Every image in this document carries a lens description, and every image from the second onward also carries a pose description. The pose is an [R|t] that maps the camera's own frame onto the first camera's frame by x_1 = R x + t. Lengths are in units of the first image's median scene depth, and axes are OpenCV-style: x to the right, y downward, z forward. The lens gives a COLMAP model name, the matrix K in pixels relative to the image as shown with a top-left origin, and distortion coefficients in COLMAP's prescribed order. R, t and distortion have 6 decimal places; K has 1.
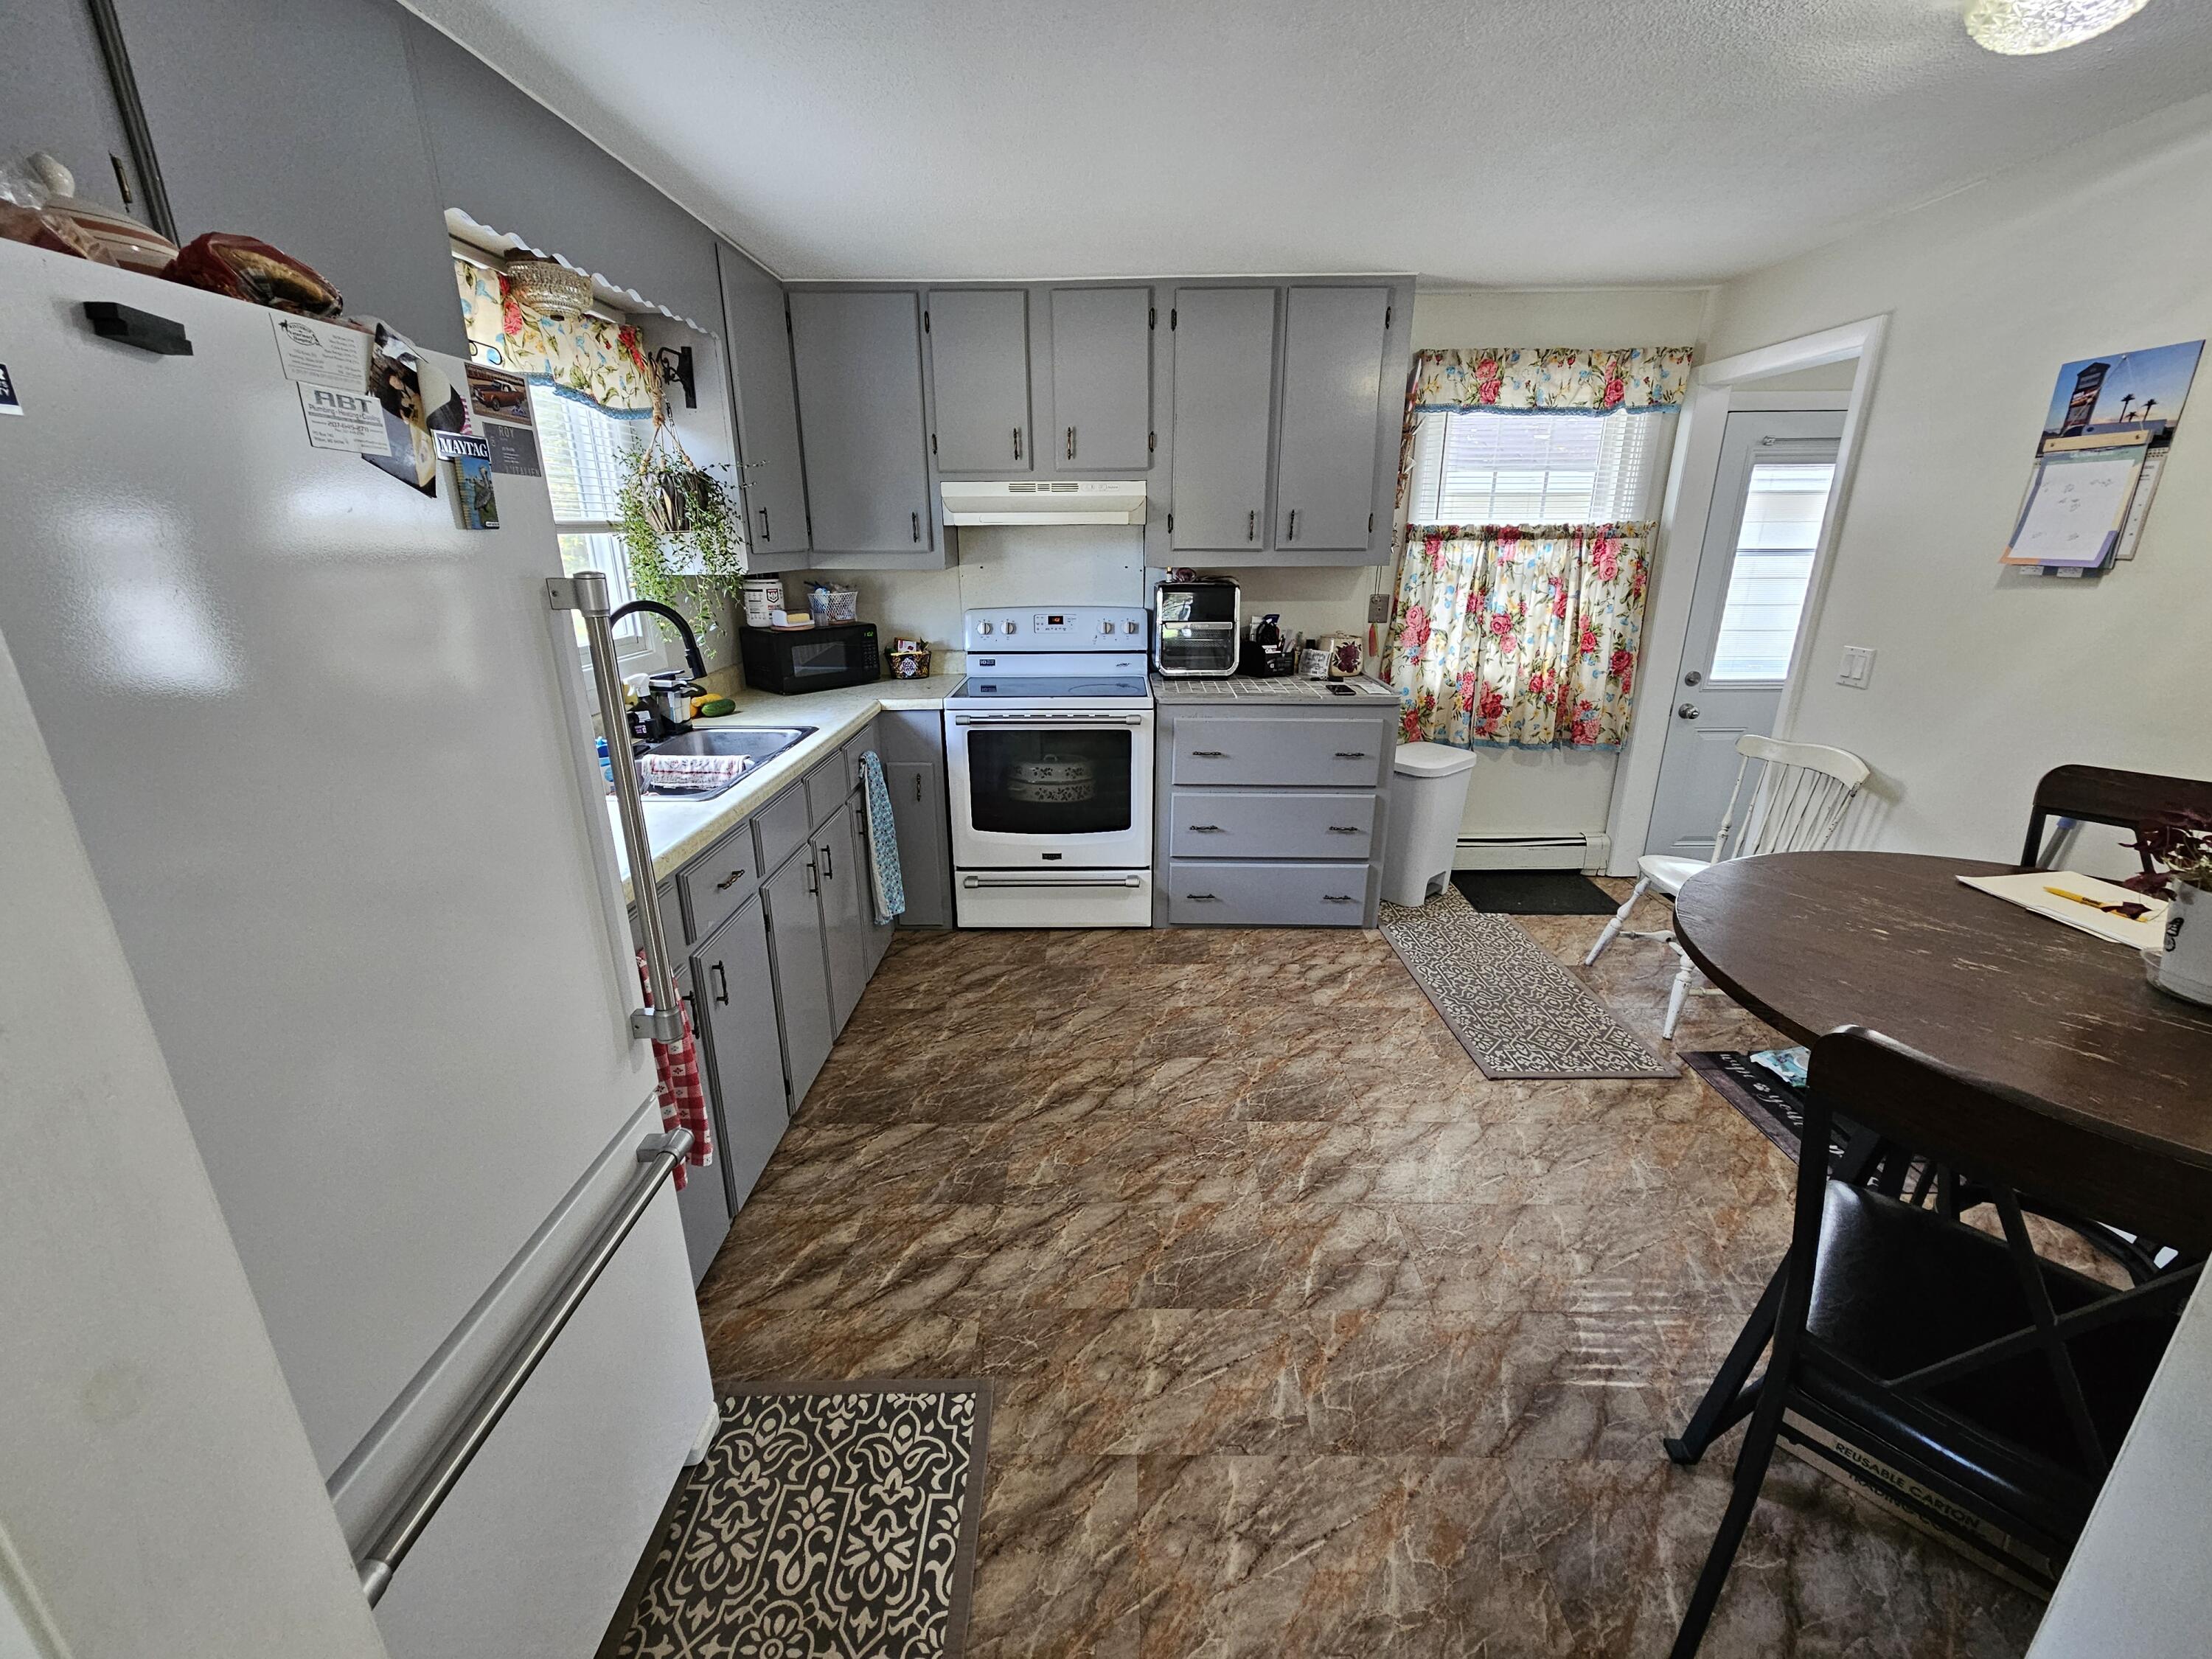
lens RADIAL K [[903.1, 0, 1101.8], [0, 903.1, 822.1], [0, 0, 1]] dist [0.003585, -0.002354]
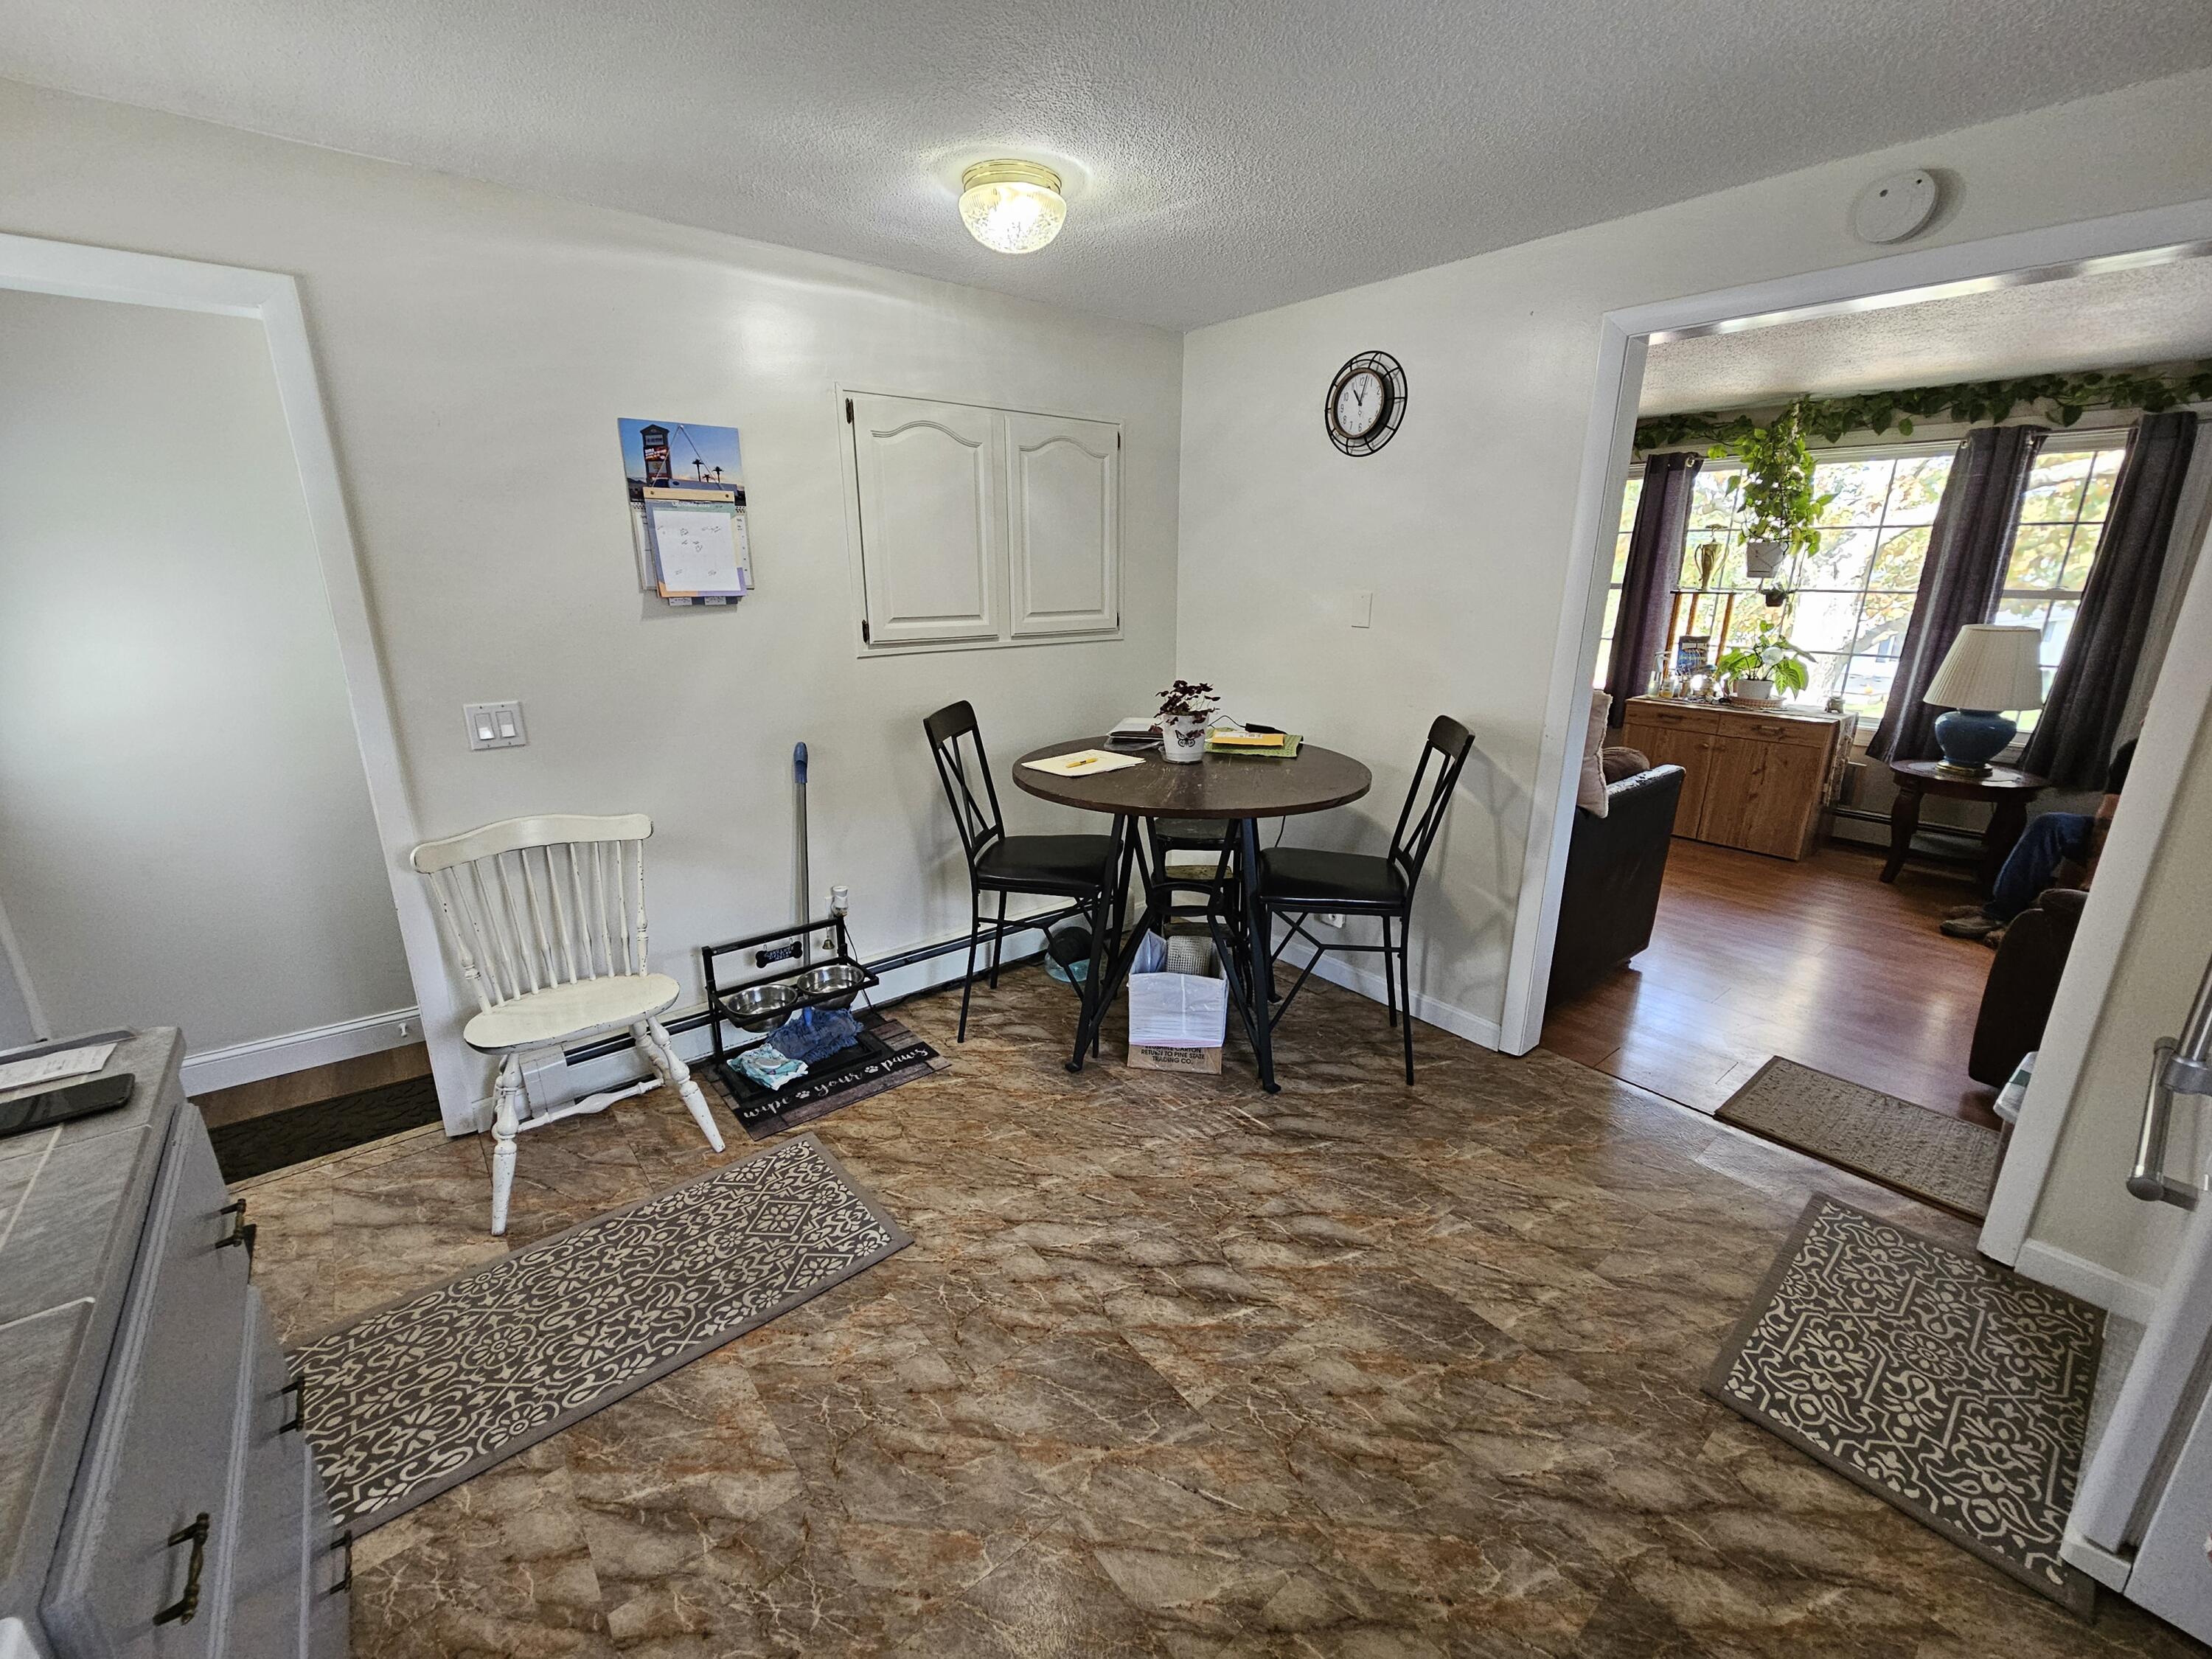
lens RADIAL K [[903.1, 0, 1104.8], [0, 903.1, 832.4], [0, 0, 1]] dist [0.003585, -0.002354]
pose [[-0.644948, -0.215011, 0.733357, -0.239177], [0.236154, 0.856571, 0.458821, -0.440612], [-0.726824, 0.469101, -0.501668, 1.362650]]
